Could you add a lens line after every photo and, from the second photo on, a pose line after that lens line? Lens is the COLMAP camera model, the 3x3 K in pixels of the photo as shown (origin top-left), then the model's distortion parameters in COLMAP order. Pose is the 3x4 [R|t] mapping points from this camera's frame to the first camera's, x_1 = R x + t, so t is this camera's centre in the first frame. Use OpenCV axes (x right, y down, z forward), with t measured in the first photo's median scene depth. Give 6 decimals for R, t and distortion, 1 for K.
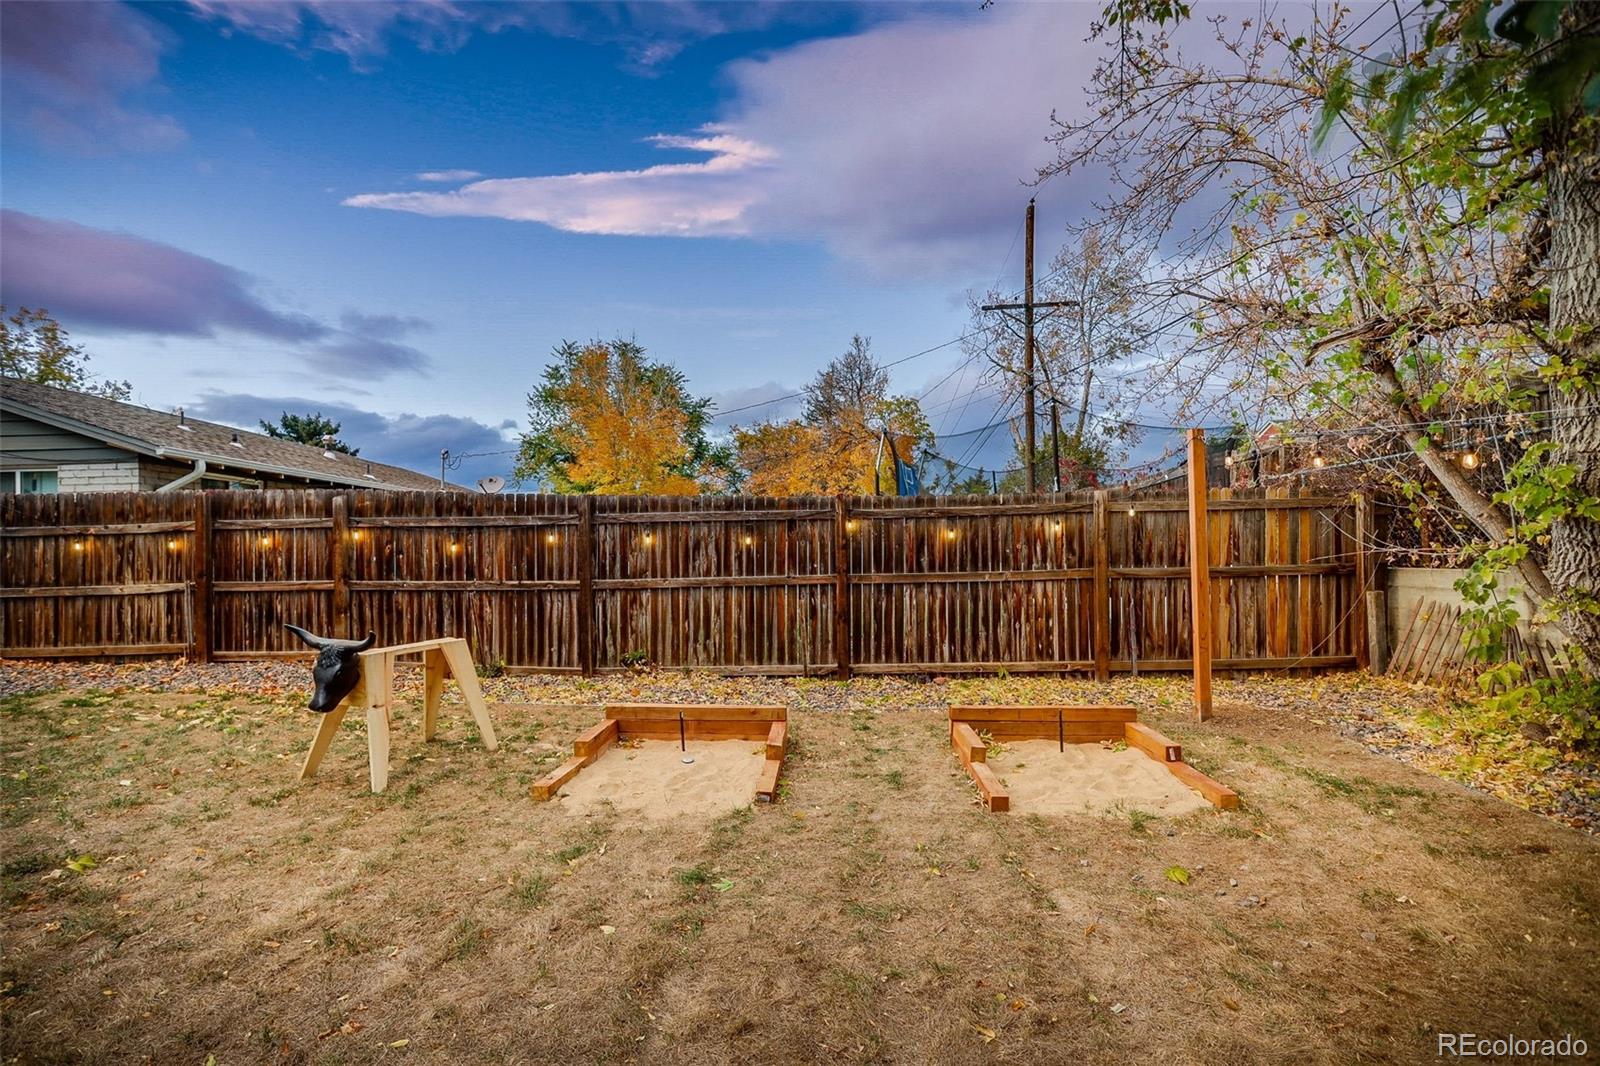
lens RADIAL K [[762.9, 0, 782.7], [0, 762.9, 548.1], [0, 0, 1]] dist [-0.025795, 0.022201]
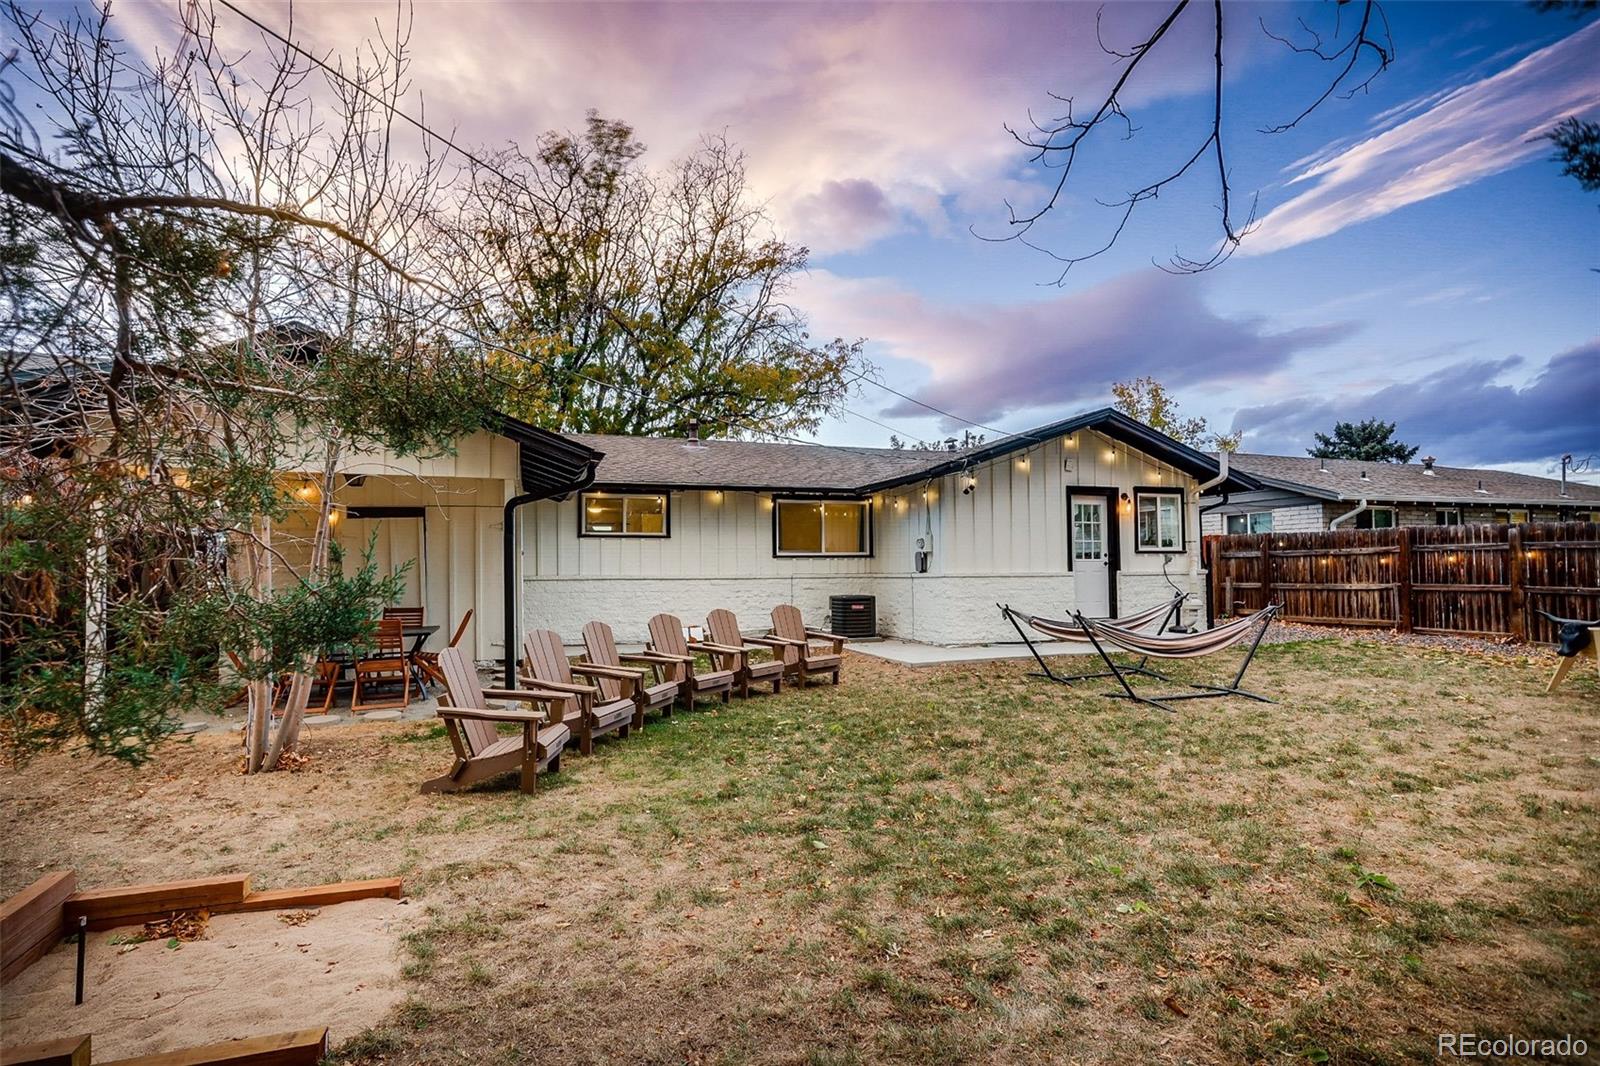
lens RADIAL K [[762.9, 0, 782.7], [0, 762.9, 548.1], [0, 0, 1]] dist [-0.025795, 0.022201]
pose [[0.378364, -0.013513, -0.925558, 0.233788], [0.019389, 0.999790, -0.006671, -0.046243], [0.925454, -0.015422, 0.378547, -0.846742]]
